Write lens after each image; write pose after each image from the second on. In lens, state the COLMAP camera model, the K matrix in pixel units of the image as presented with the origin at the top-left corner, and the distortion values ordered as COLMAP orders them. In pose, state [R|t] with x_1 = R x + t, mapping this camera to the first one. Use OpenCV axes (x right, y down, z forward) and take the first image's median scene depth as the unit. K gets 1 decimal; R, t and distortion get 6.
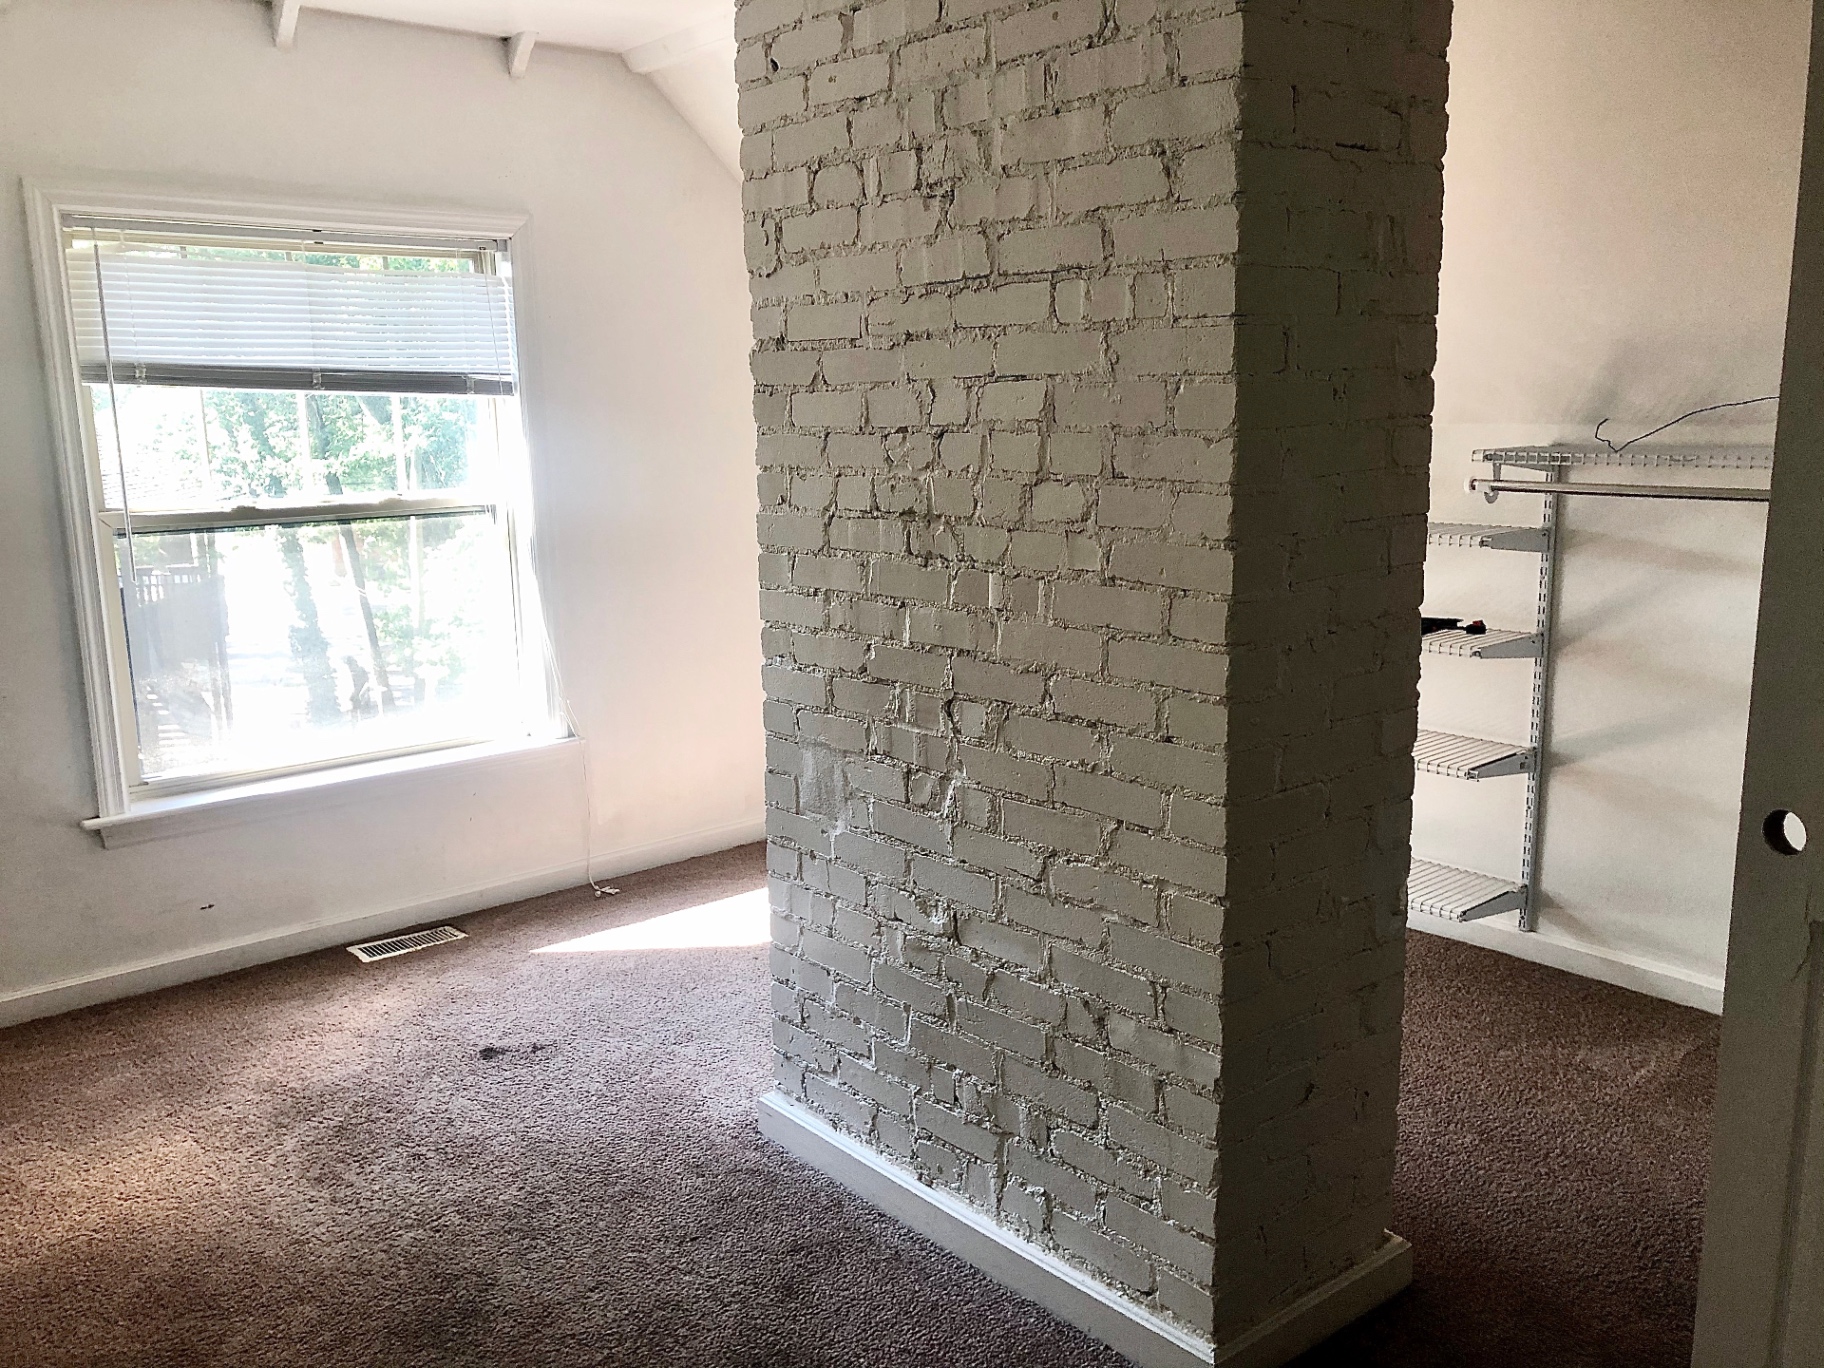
lens RADIAL K [[1517.5, 0, 913.6], [0, 1517.5, 683.6], [0, 0, 1]] dist [0.002857, -0.002330]
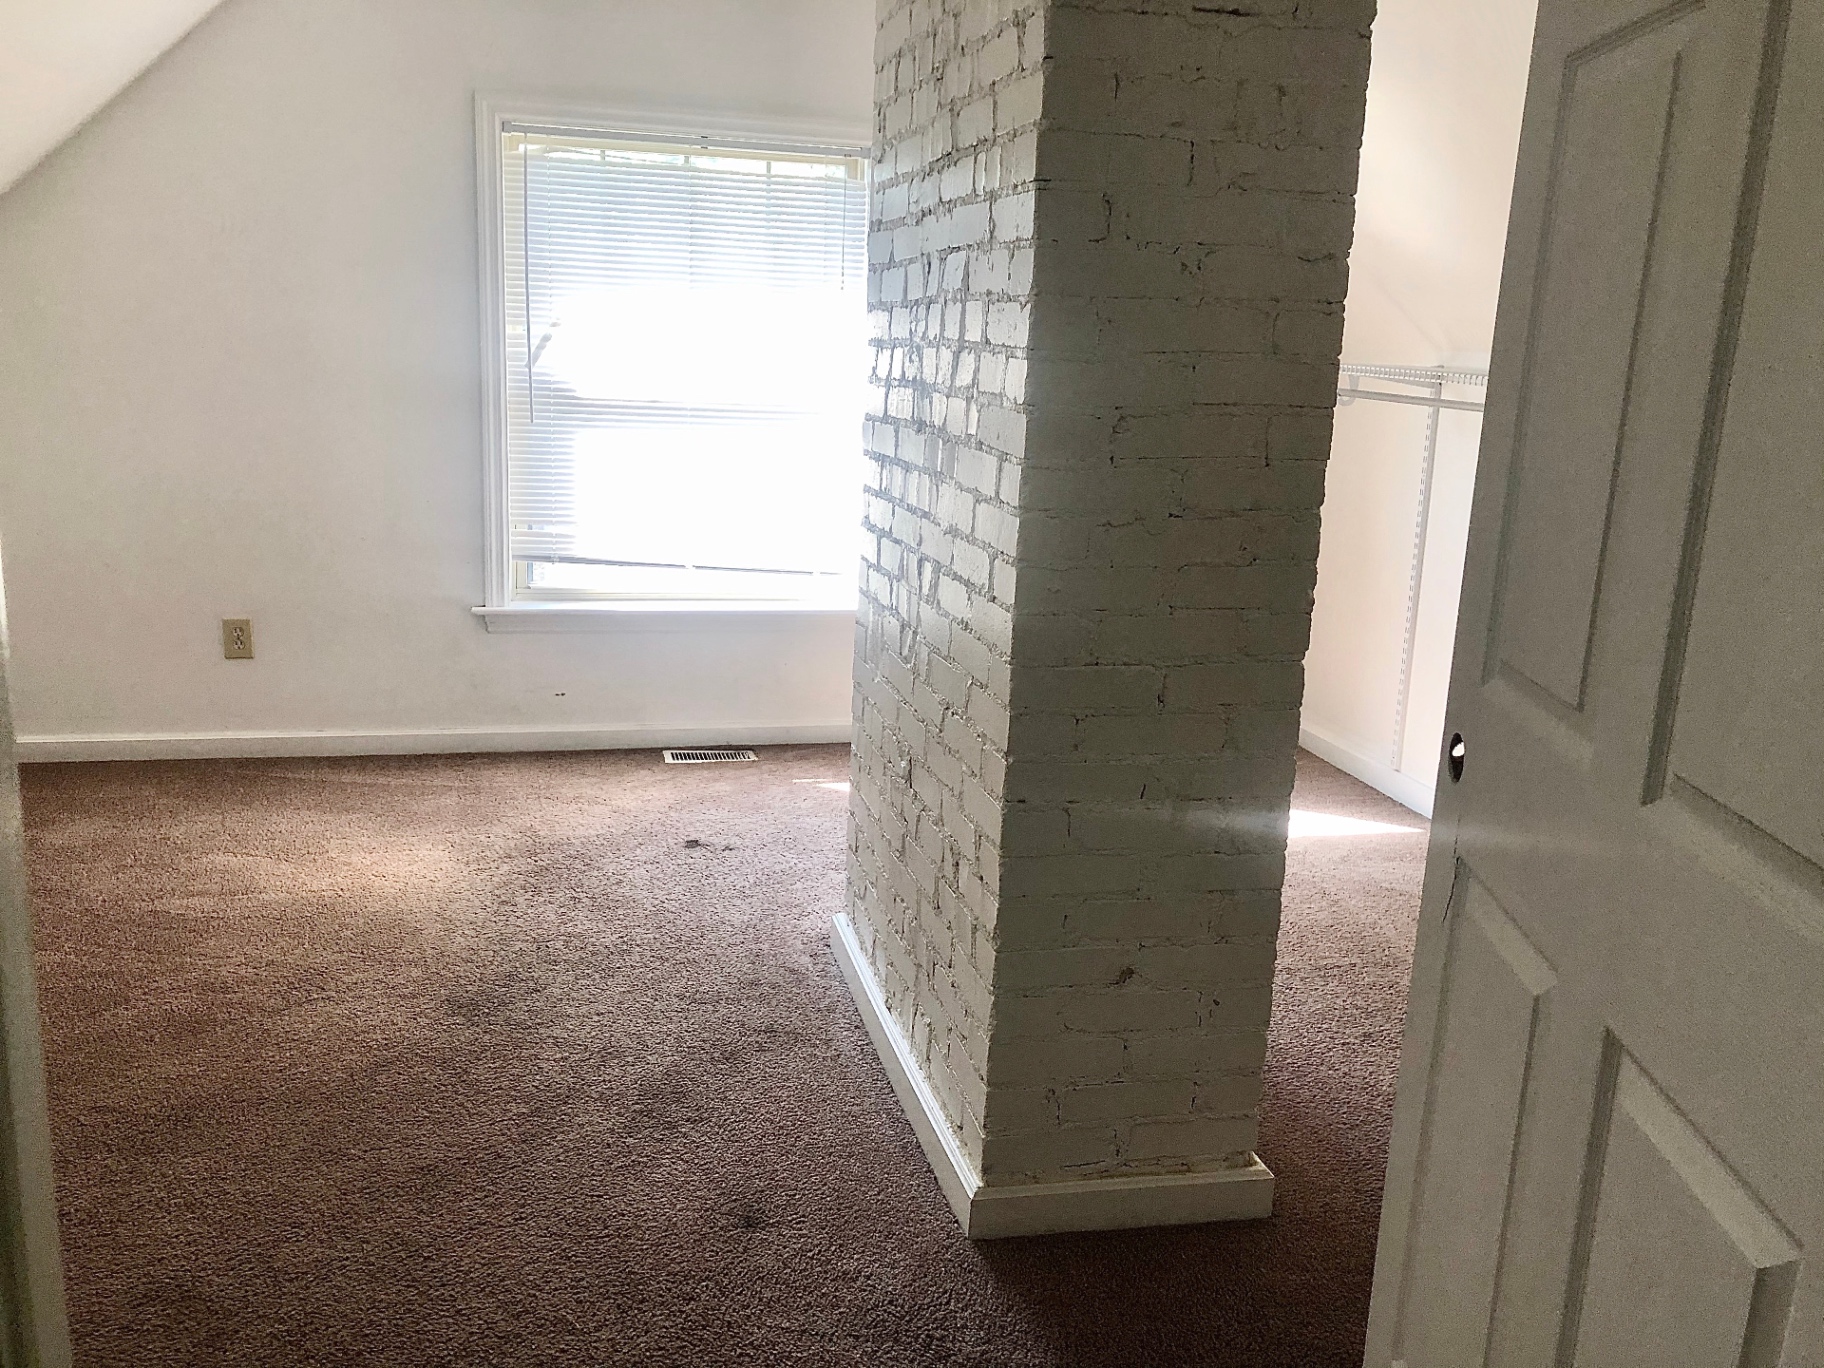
lens RADIAL K [[1517.5, 0, 910.5], [0, 1517.5, 686.8], [0, 0, 1]] dist [0.002857, -0.002330]
pose [[0.886028, 0.155096, -0.436920, 0.409575], [-0.140420, 0.987895, 0.065921, 0.025731], [0.441855, 0.002945, 0.897081, 0.026745]]
